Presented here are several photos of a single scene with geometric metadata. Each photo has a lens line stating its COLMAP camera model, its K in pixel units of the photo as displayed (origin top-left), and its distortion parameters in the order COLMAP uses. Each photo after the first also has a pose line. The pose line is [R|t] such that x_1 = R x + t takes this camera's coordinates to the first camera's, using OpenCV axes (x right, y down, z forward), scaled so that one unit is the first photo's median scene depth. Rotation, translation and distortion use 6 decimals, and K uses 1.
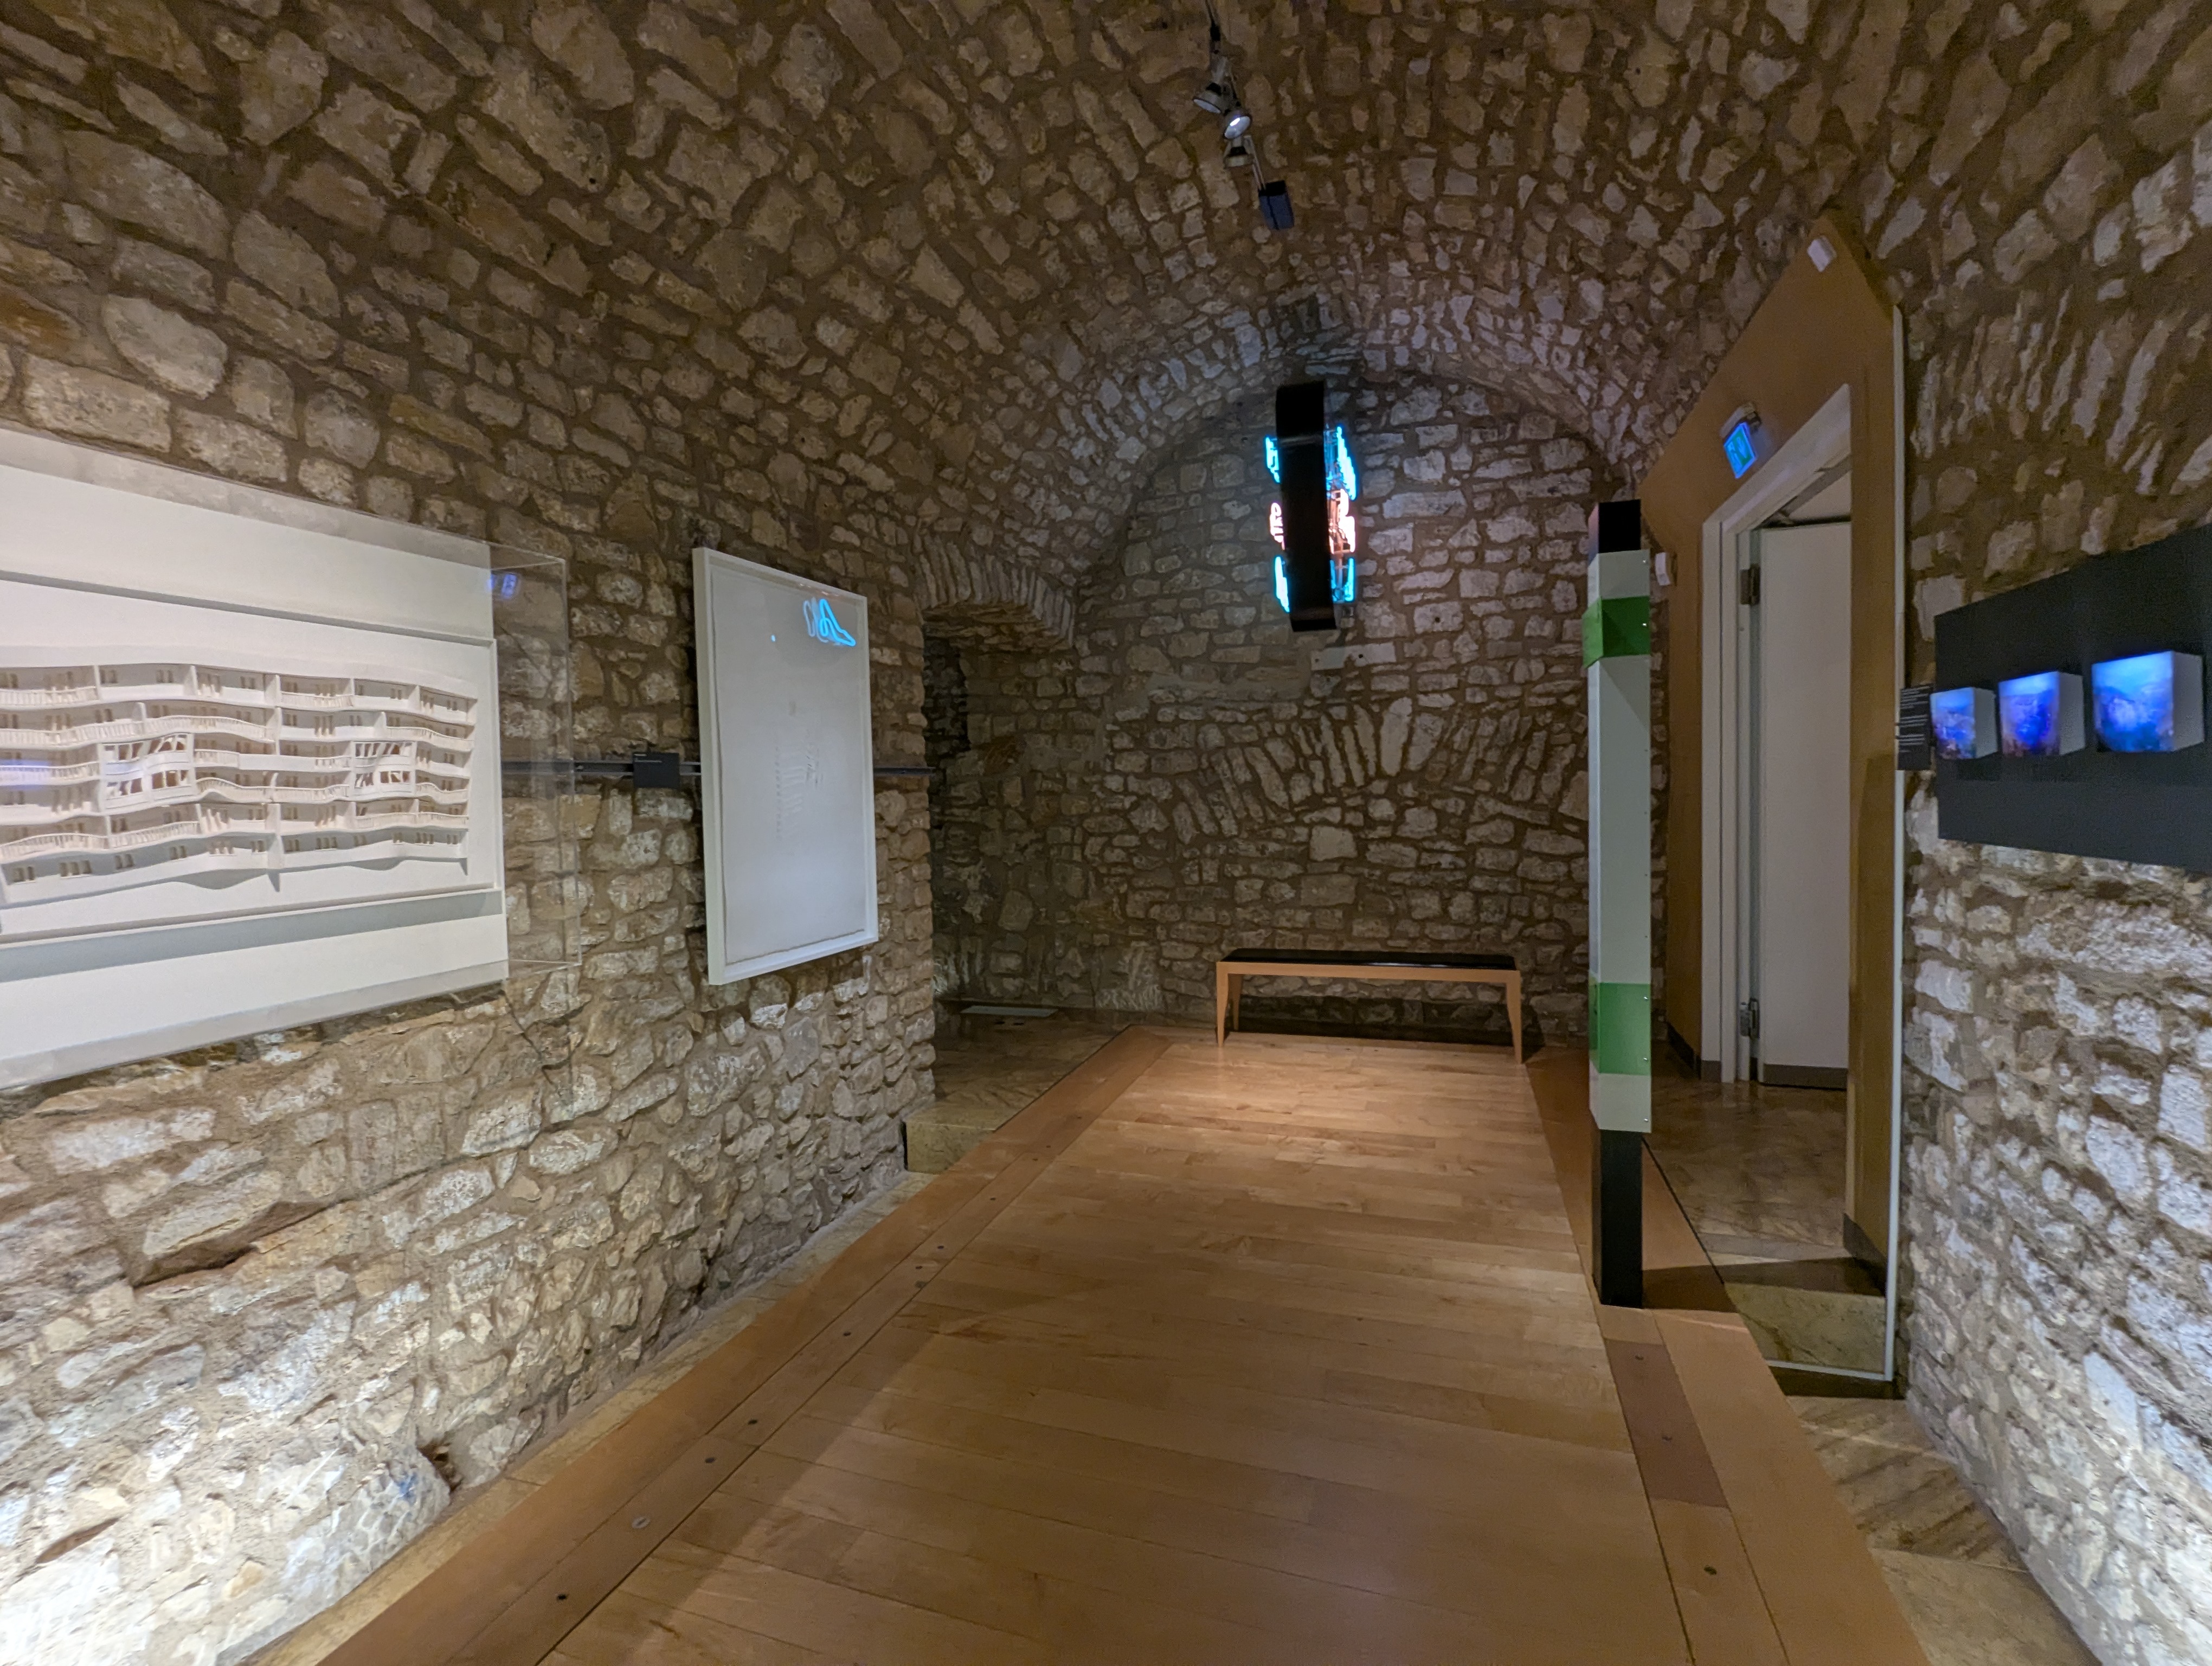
lens RADIAL K [[1048.4, 0, 1108.0], [0, 1048.4, 833.3], [0, 0, 1]] dist [-0.003881, -0.000472]
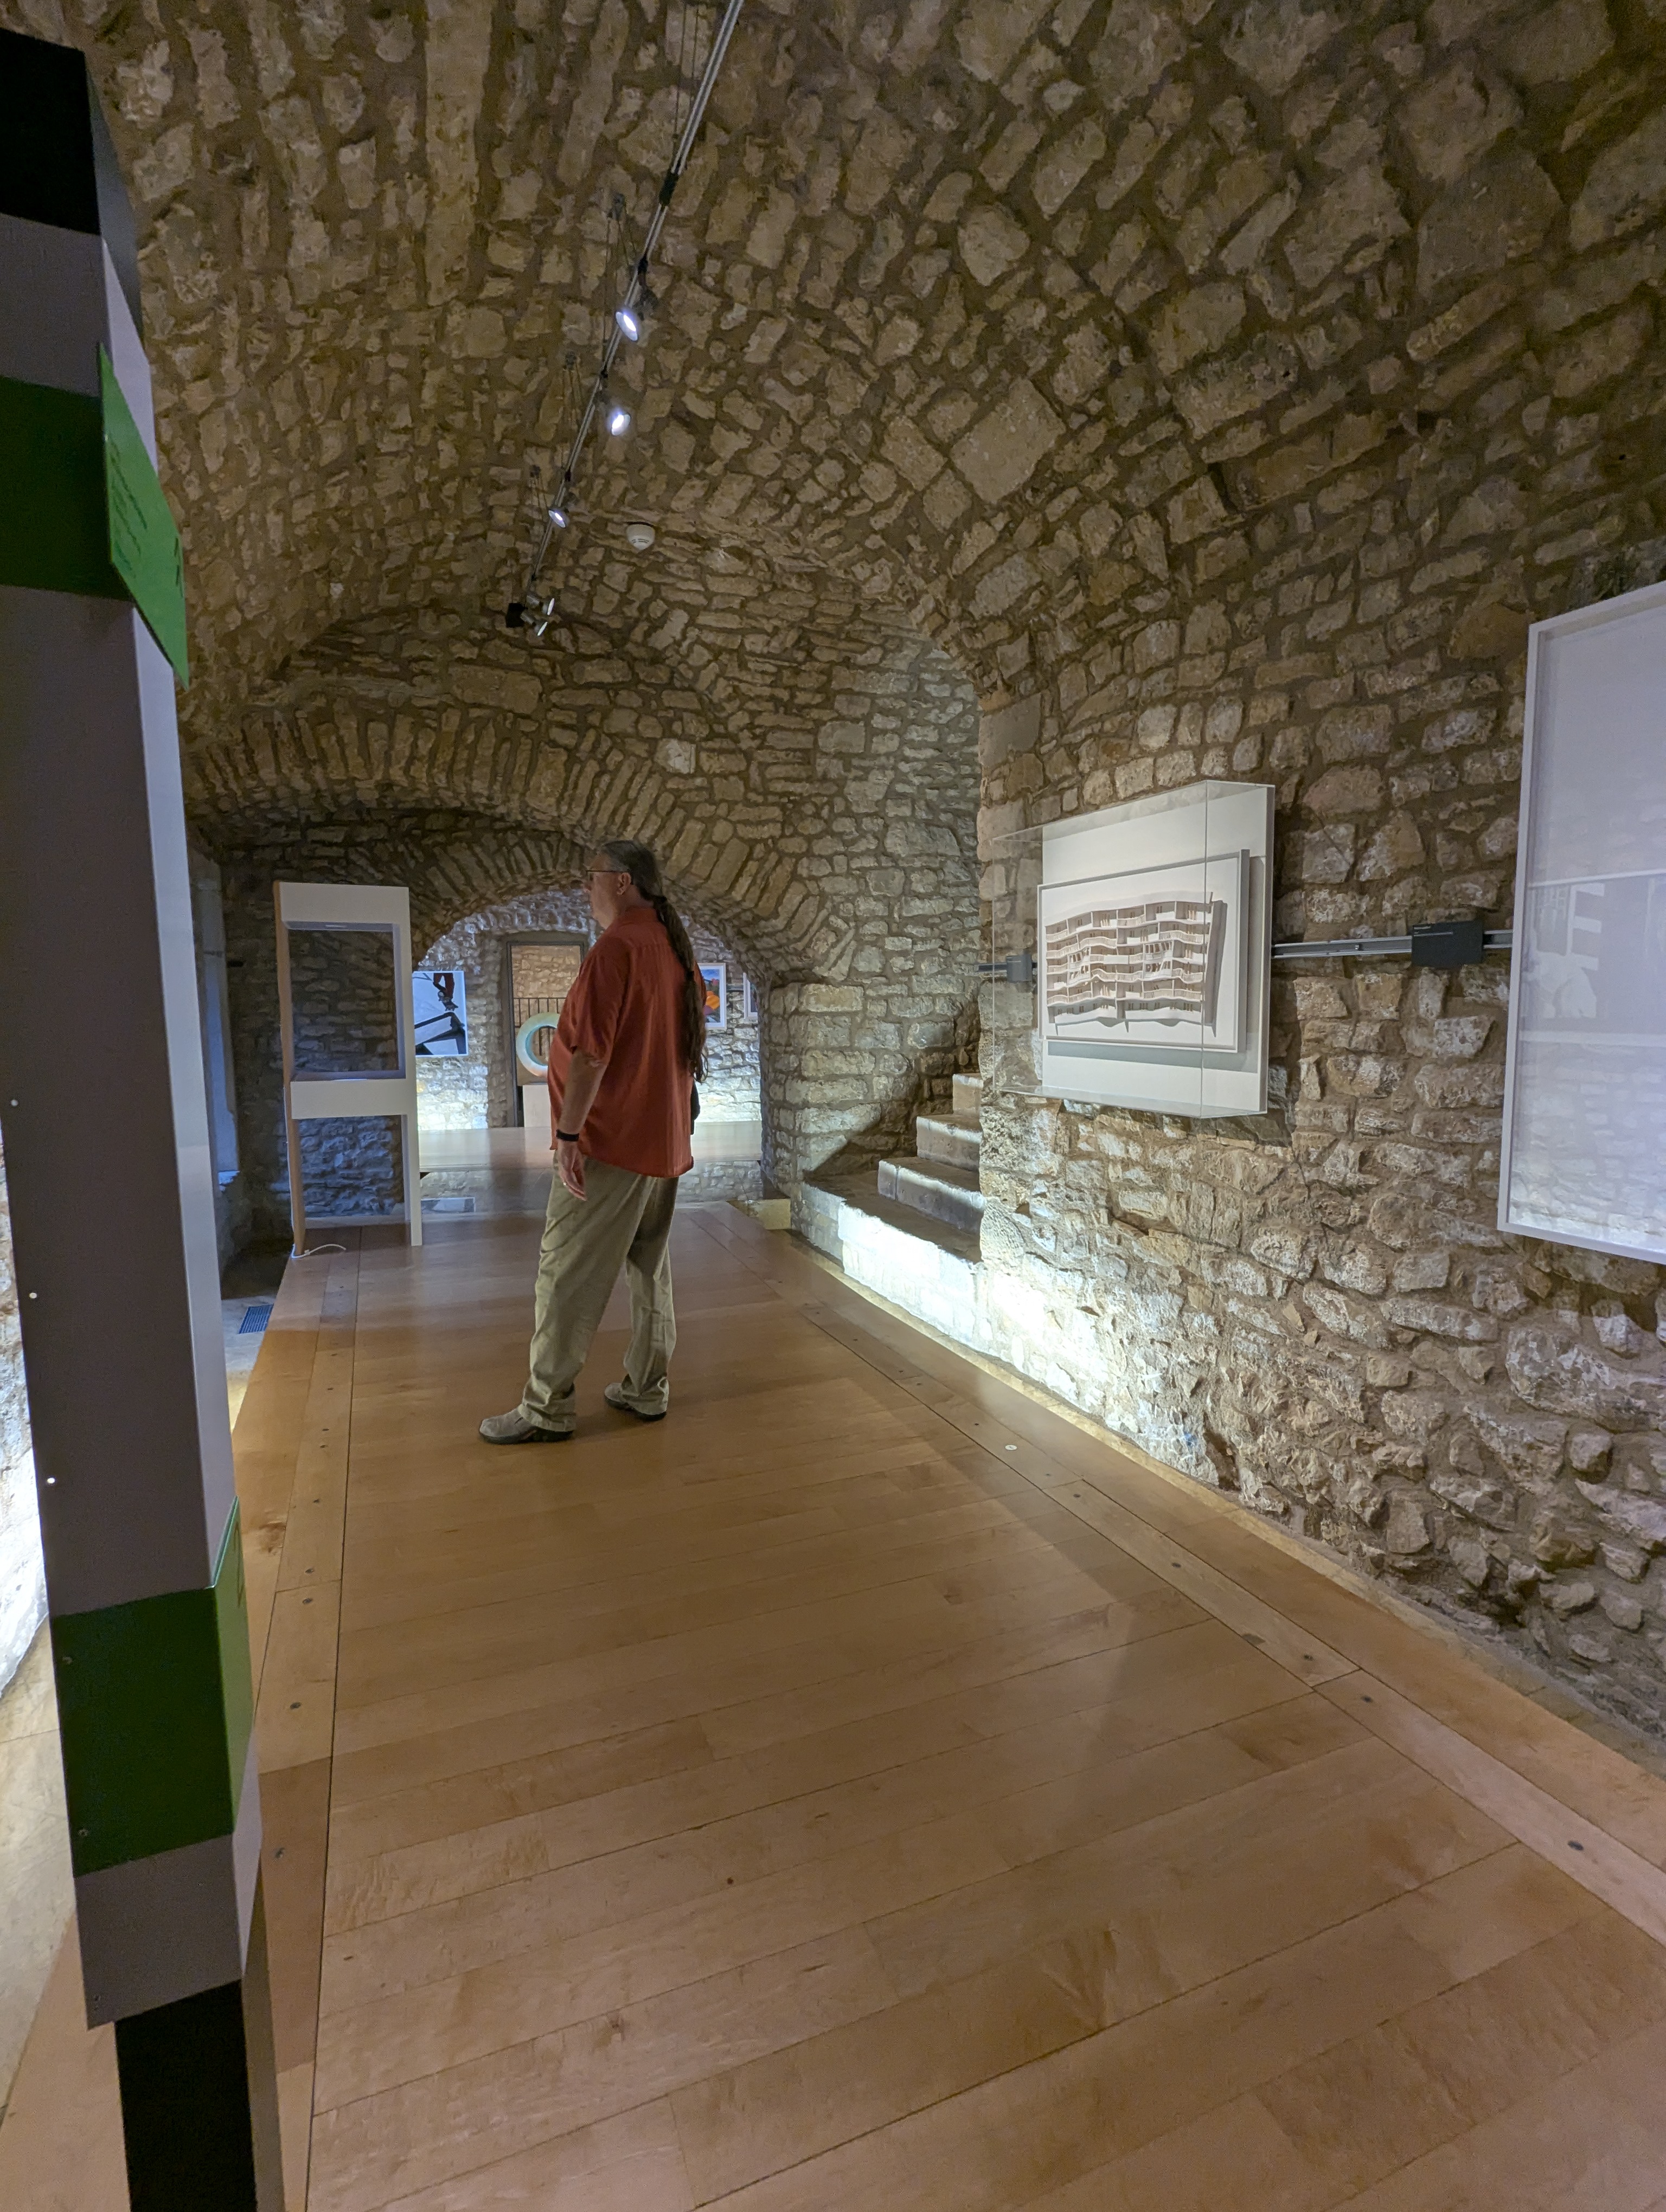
lens RADIAL K [[1056.4, 0, 828.0], [0, 1056.4, 1103.2], [0, 0, 1]] dist [0.001553, -0.000167]
pose [[-0.755735, 0.101237, -0.647005, 0.590460], [0.003561, 0.988600, 0.150527, -0.074663], [0.654868, 0.111454, -0.747480, 1.562342]]
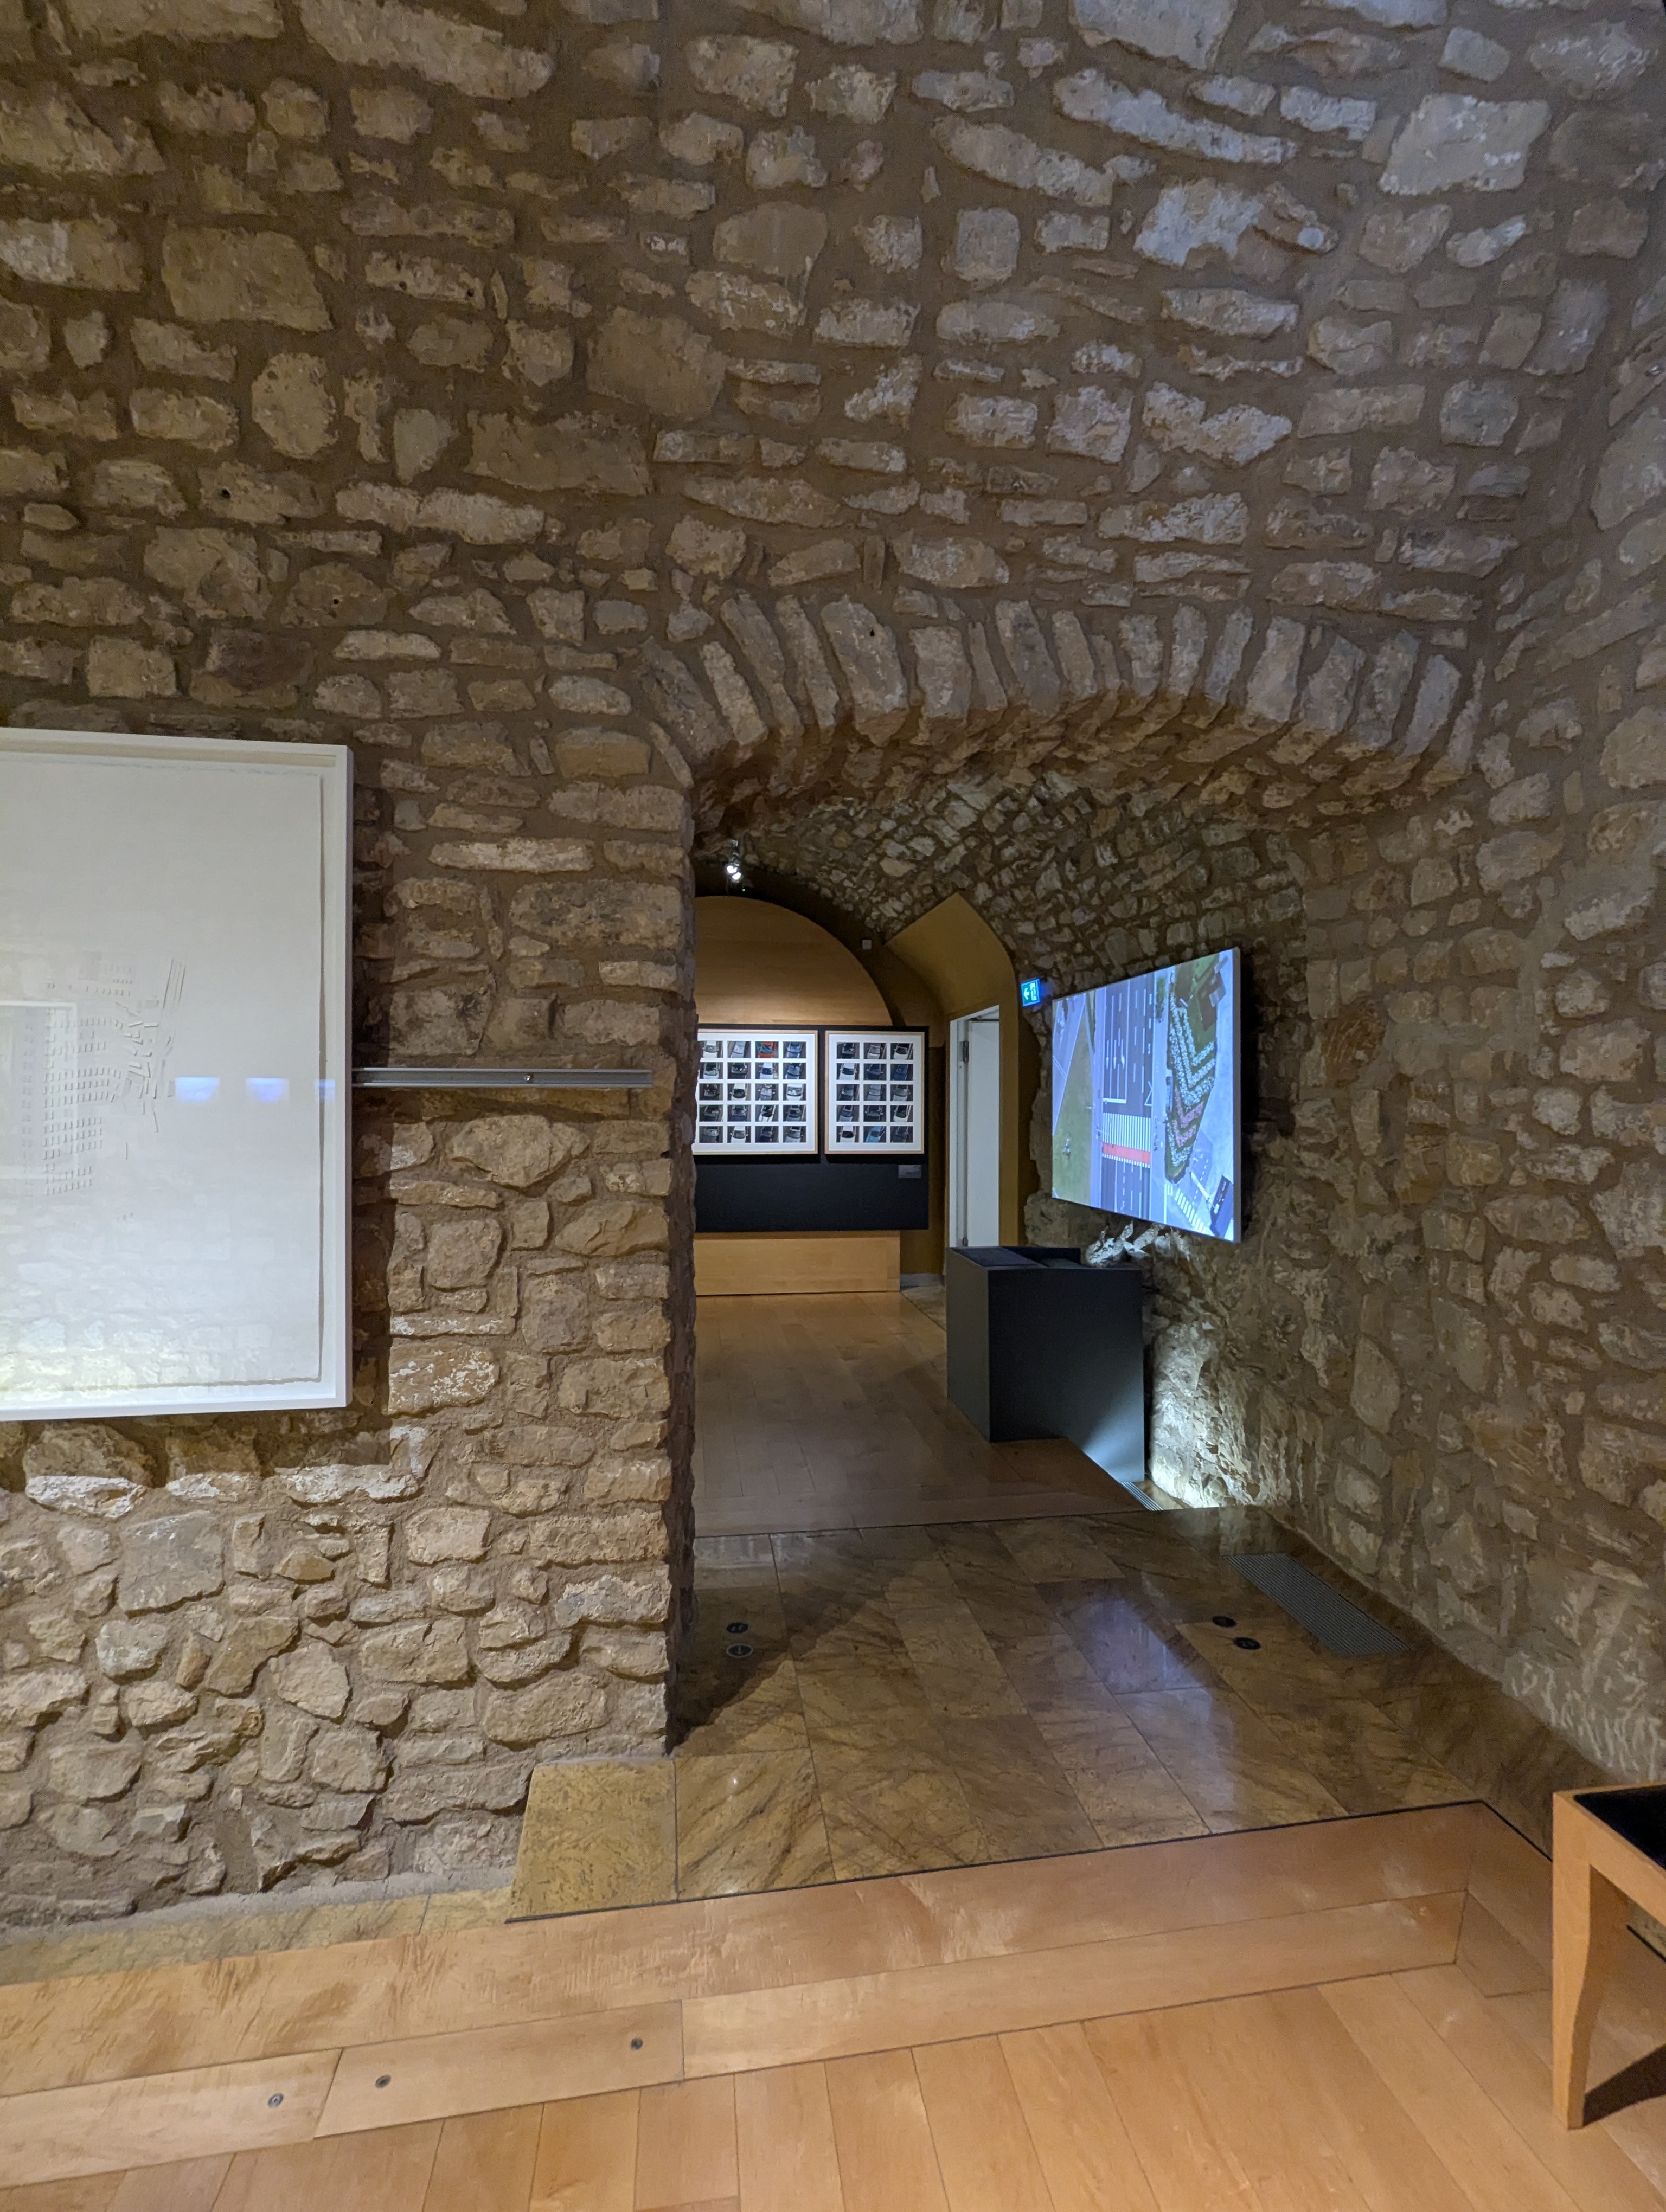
lens RADIAL K [[1048.4, 0, 837.9], [0, 1048.4, 1105.8], [0, 0, 1]] dist [-0.003881, -0.000472]
pose [[0.458705, 0.026809, -0.888184, 0.337687], [-0.052565, 0.998613, 0.002995, -0.058305], [0.887033, 0.045314, 0.459478, 0.950664]]
